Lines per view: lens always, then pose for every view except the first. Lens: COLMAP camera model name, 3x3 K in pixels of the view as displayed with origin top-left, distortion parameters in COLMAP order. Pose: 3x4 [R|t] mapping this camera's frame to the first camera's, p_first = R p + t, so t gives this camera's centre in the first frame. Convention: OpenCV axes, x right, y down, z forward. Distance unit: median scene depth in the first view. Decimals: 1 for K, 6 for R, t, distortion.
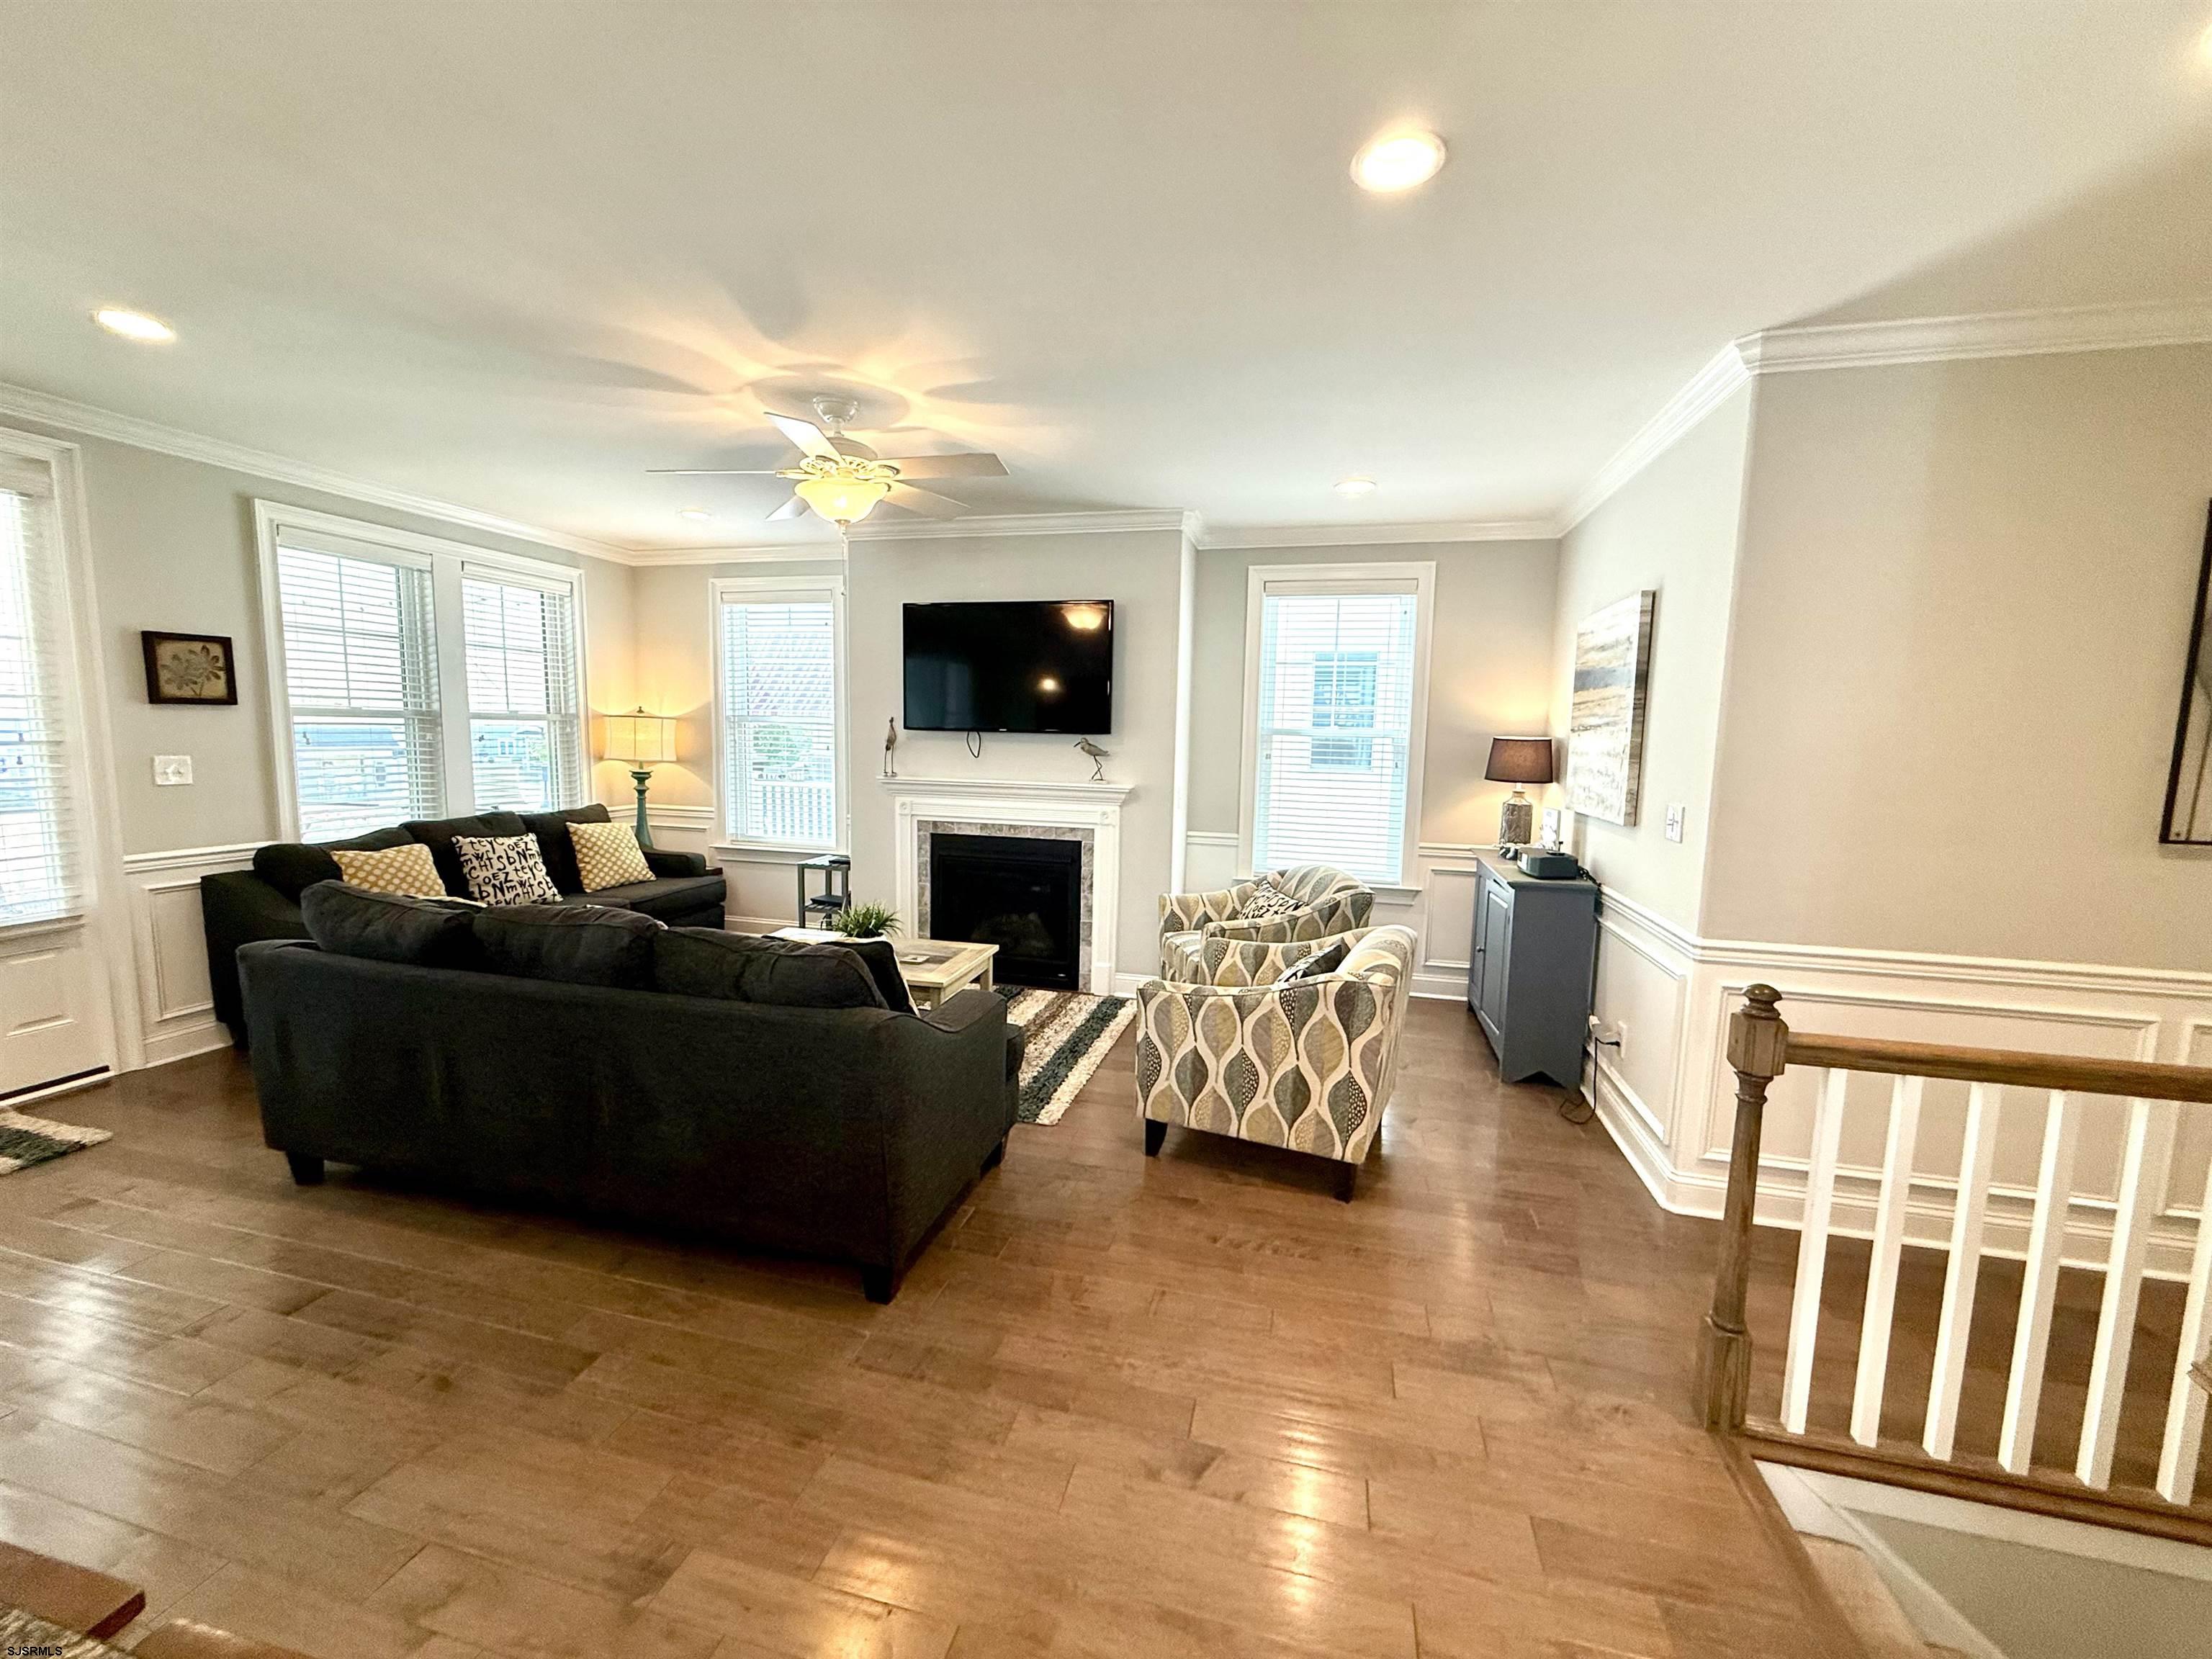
lens RADIAL K [[885.0, 0, 1102.5], [0, 885.0, 831.6], [0, 0, 1]] dist [-0.002050, 0.000475]
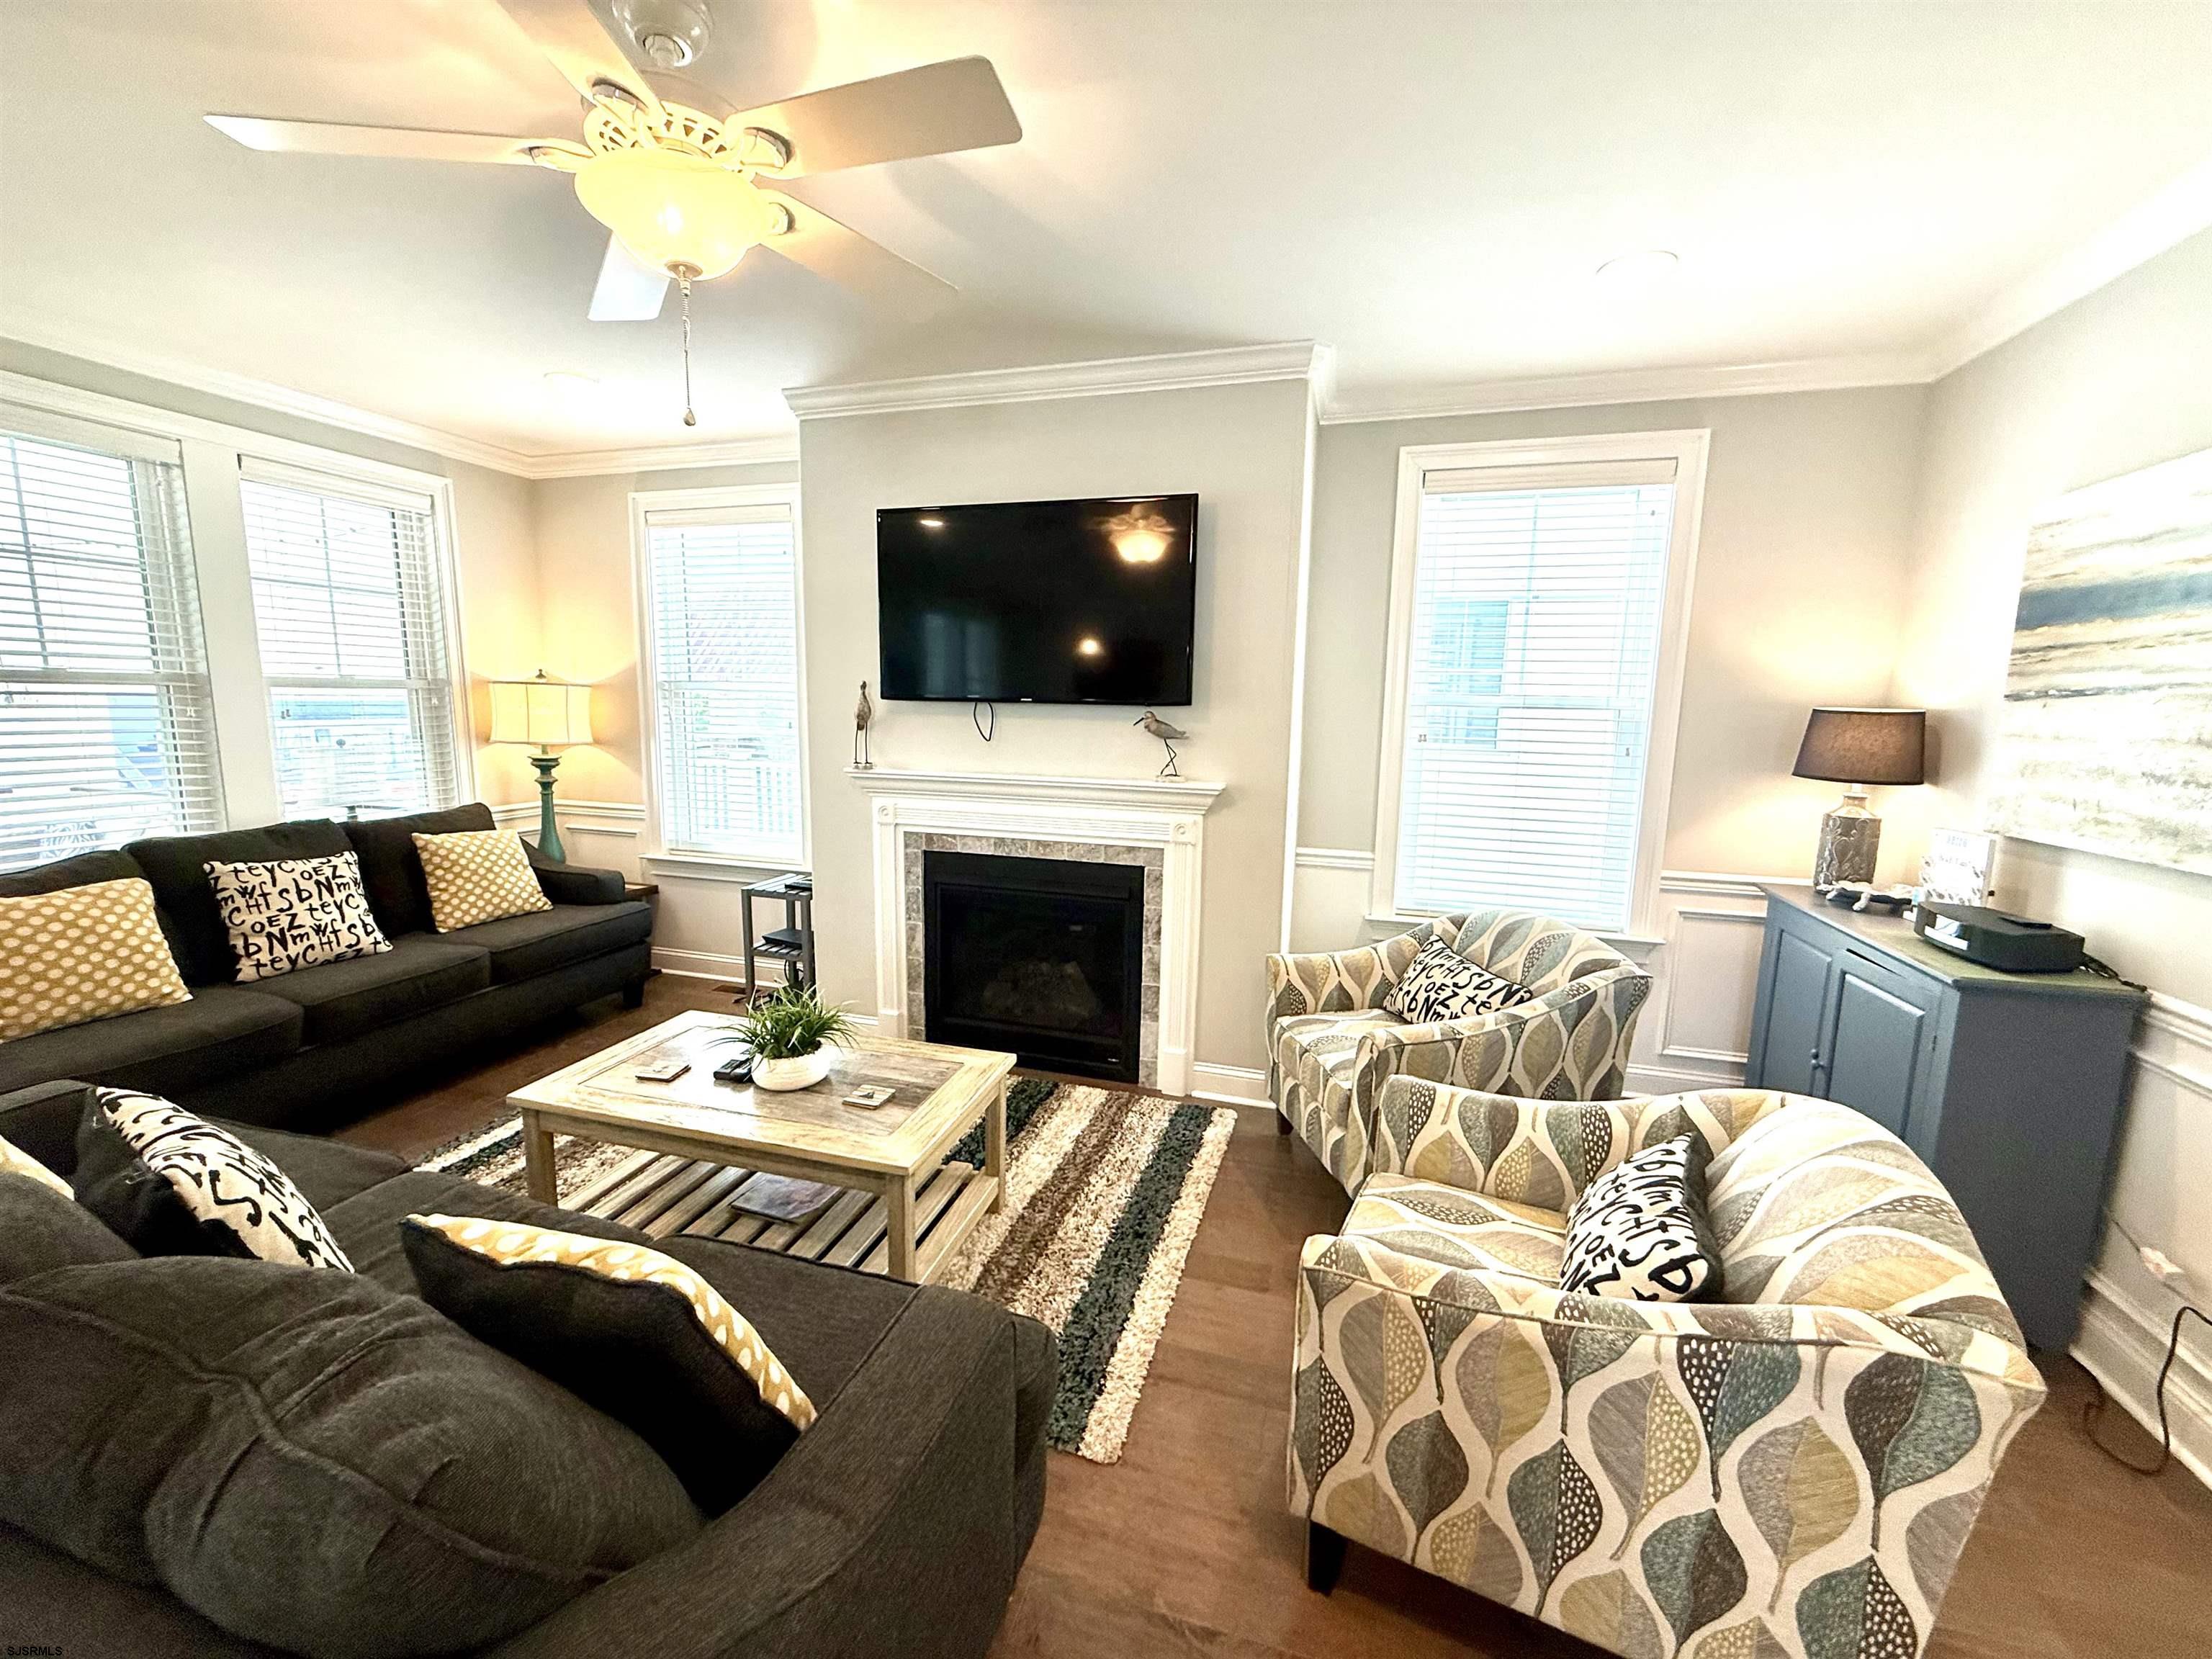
lens RADIAL K [[885.0, 0, 1101.6], [0, 885.0, 829.9], [0, 0, 1]] dist [-0.002050, 0.000475]
pose [[0.999106, 0.002990, -0.042180, -0.028802], [-0.001654, 0.999497, 0.031676, -0.039110], [0.042253, -0.031578, 0.998608, 0.344094]]
